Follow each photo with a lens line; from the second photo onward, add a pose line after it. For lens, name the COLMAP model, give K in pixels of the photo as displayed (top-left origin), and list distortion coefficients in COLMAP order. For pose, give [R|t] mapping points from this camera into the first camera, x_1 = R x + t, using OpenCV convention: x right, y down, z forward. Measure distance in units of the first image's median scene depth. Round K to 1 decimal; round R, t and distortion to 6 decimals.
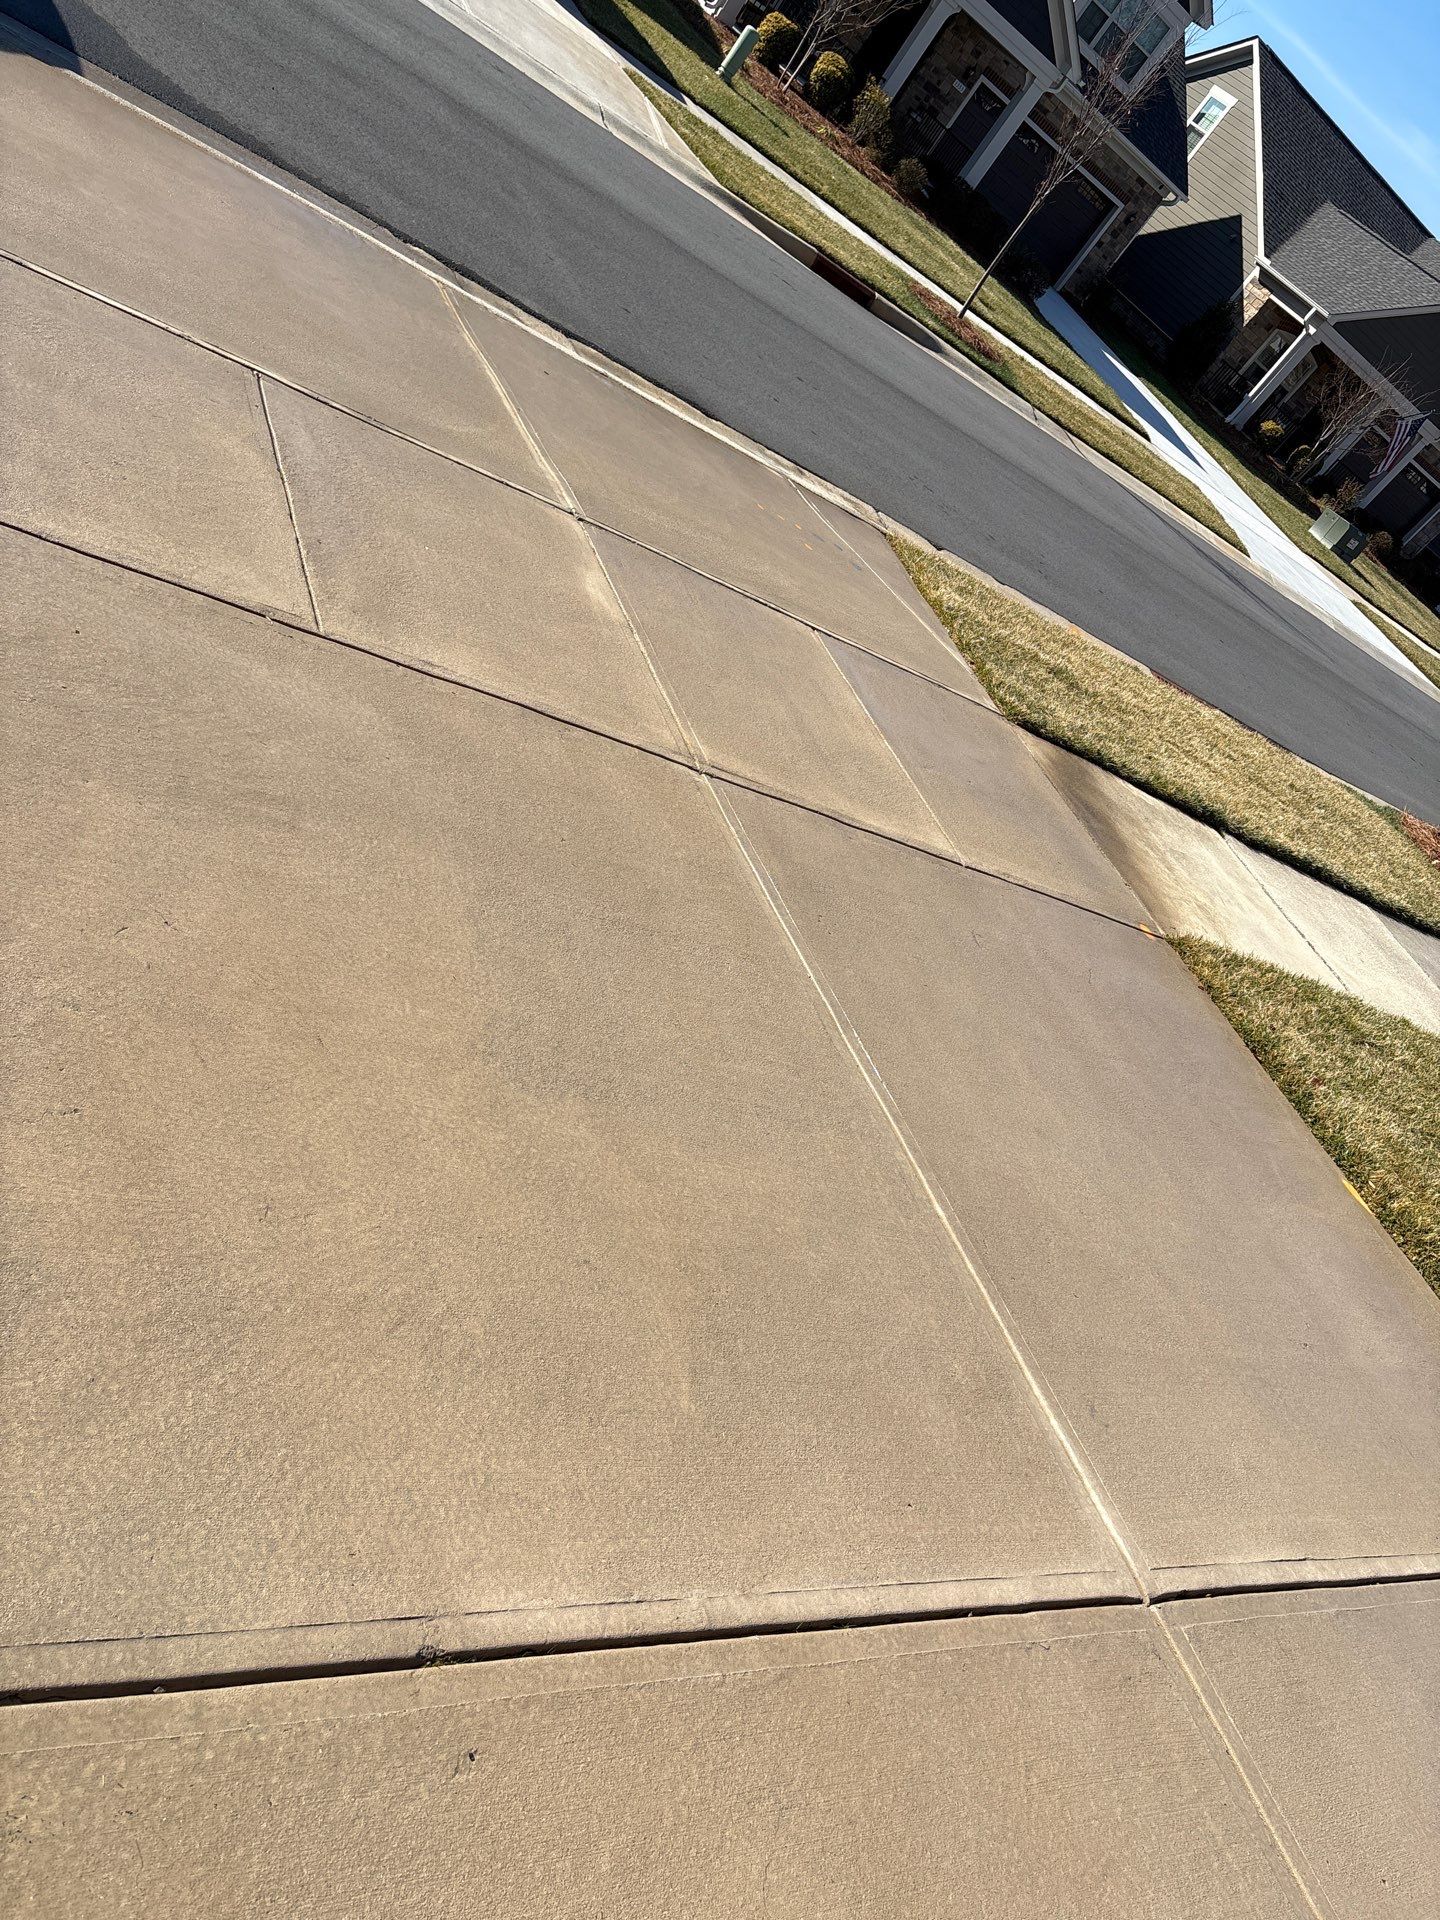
lens RADIAL K [[1512.0, 0, 708.3], [0, 1512.0, 954.6], [0, 0, 1]] dist [0.059802, -0.067398]
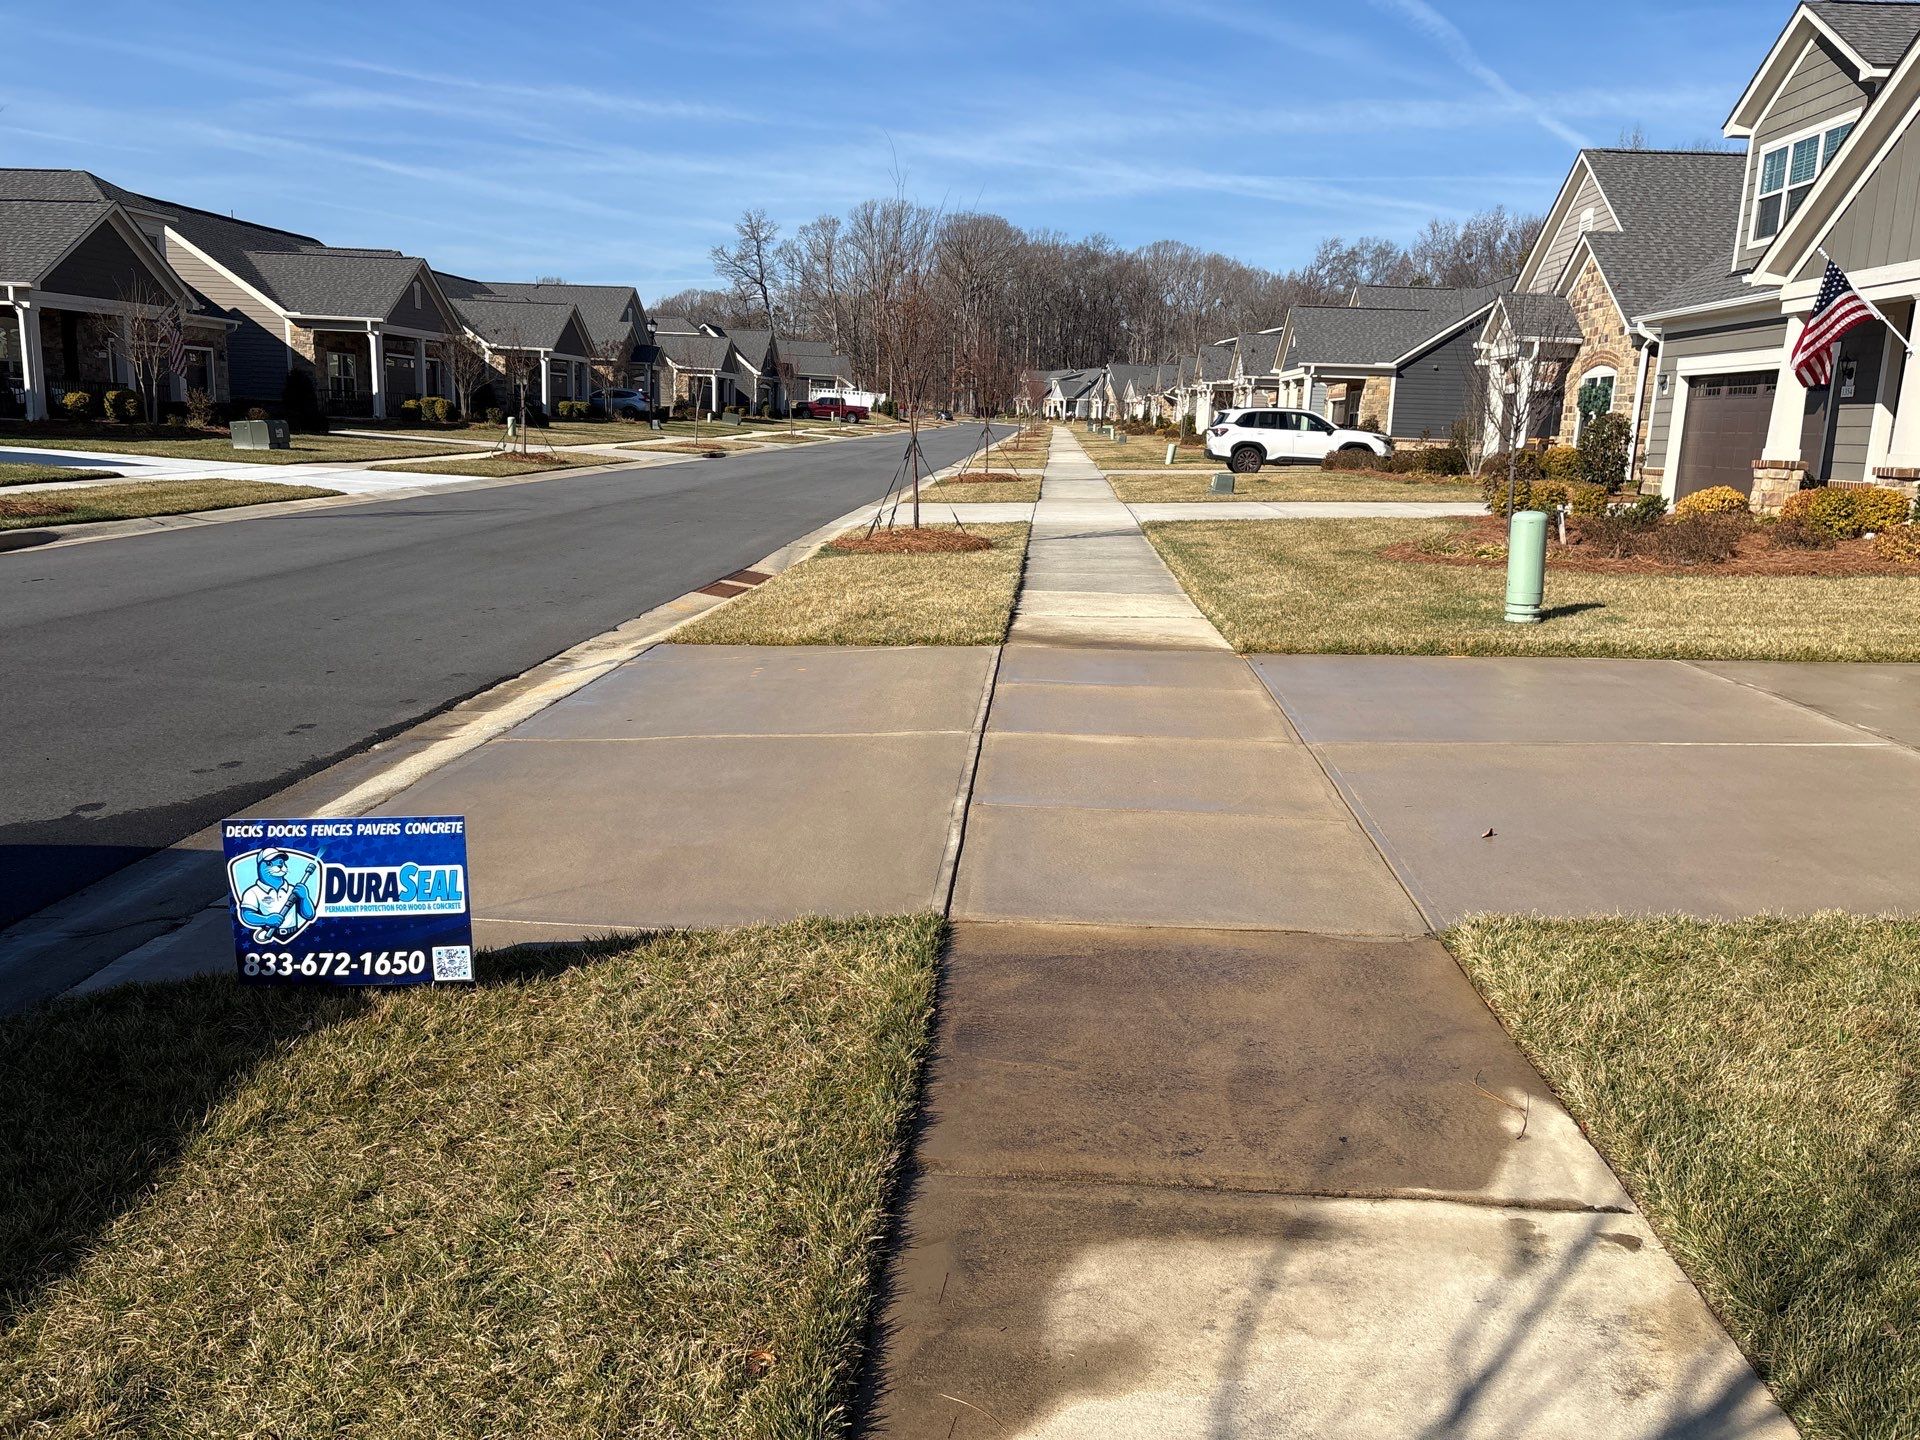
lens RADIAL K [[1512.0, 0, 960.2], [0, 1512.0, 726.9], [0, 0, 1]] dist [0.059802, -0.067398]
pose [[0.374326, -0.704481, 0.602981, -0.849546], [0.700743, 0.640779, 0.313627, -0.699005], [-0.607322, 0.305136, 0.733520, 0.086411]]
